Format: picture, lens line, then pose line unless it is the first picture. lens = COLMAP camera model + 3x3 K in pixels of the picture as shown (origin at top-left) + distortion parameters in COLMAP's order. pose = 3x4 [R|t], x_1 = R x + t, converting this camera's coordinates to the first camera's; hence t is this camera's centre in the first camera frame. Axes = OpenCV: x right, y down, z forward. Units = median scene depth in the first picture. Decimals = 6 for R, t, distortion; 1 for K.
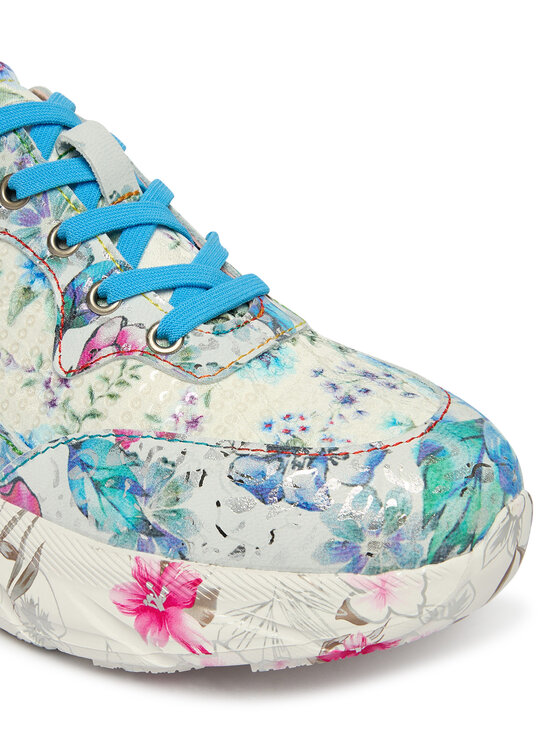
lens RADIAL K [[1281.0, 0, 279.5], [0, 1281.0, 519.4], [0, 0, 1]] dist [-0.003313, -0.254188]
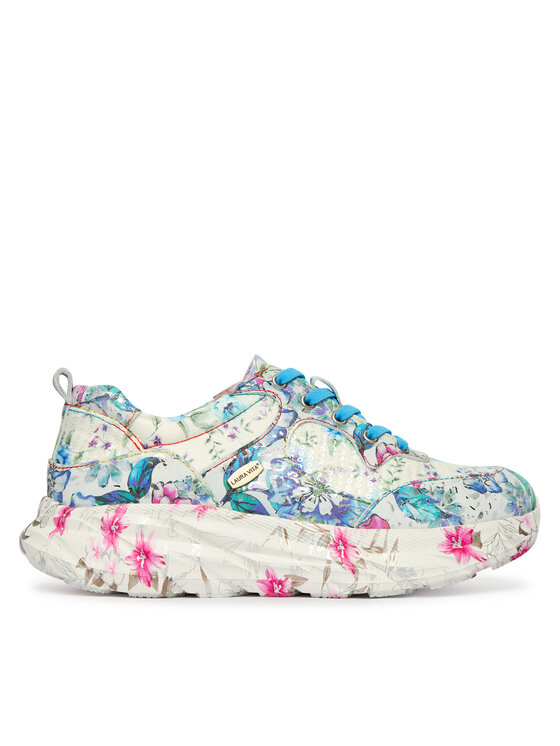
lens RADIAL K [[1406.1, 0, 280.0], [0, 1406.1, 373.0], [0, 0, 1]] dist [0.009104, -0.082347]
pose [[0.692525, -0.010388, 0.721319, -2.090199], [0.378757, 0.856228, -0.351307, 0.554226], [-0.613964, 0.516493, 0.596894, -0.444241]]
